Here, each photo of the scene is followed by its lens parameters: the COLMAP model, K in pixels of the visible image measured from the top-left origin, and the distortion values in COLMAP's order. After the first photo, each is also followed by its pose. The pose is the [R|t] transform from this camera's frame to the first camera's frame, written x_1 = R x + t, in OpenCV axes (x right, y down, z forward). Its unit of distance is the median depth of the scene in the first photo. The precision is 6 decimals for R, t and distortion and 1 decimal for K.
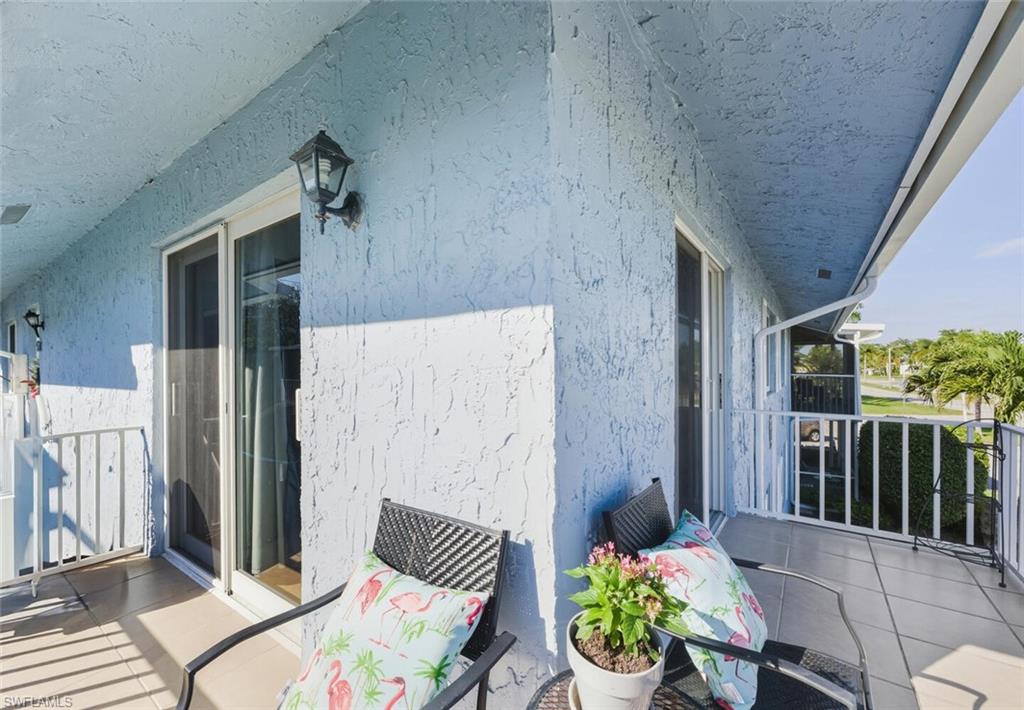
lens RADIAL K [[428.0, 0, 509.2], [0, 428.0, 364.1], [0, 0, 1]] dist [-0.028781, 0.020020]
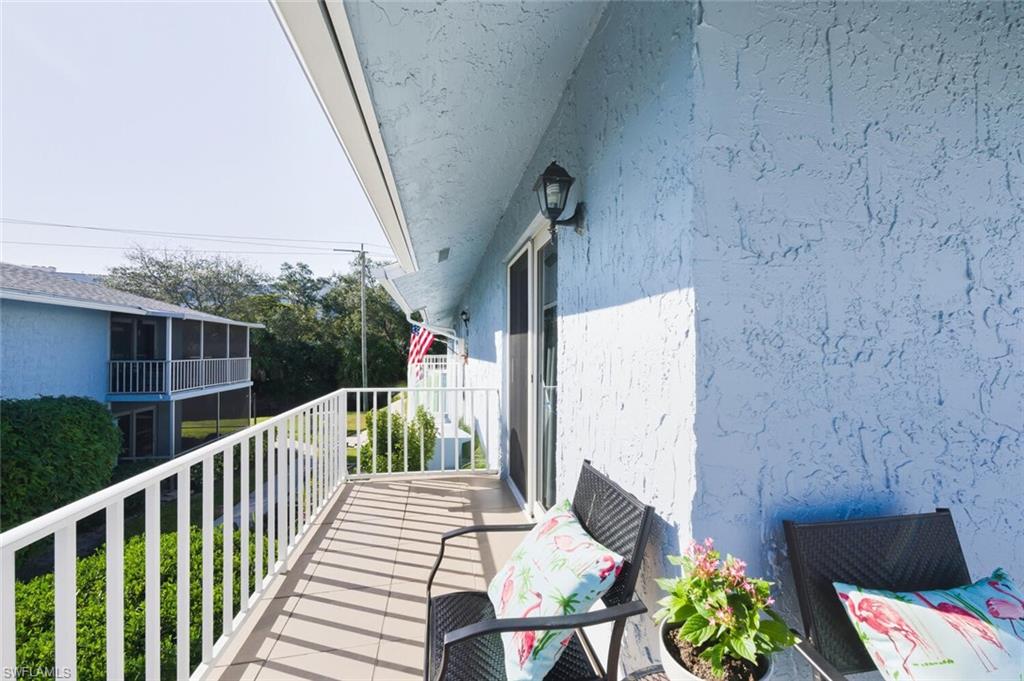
lens RADIAL K [[408.4, 0, 516.7], [0, 408.4, 339.7], [0, 0, 1]] dist [-0.000230, 0.000235]
pose [[0.738564, -0.007715, -0.674140, 0.369735], [0.000962, 0.999946, -0.010390, -0.006103], [0.674183, 0.007025, 0.738531, 0.031992]]
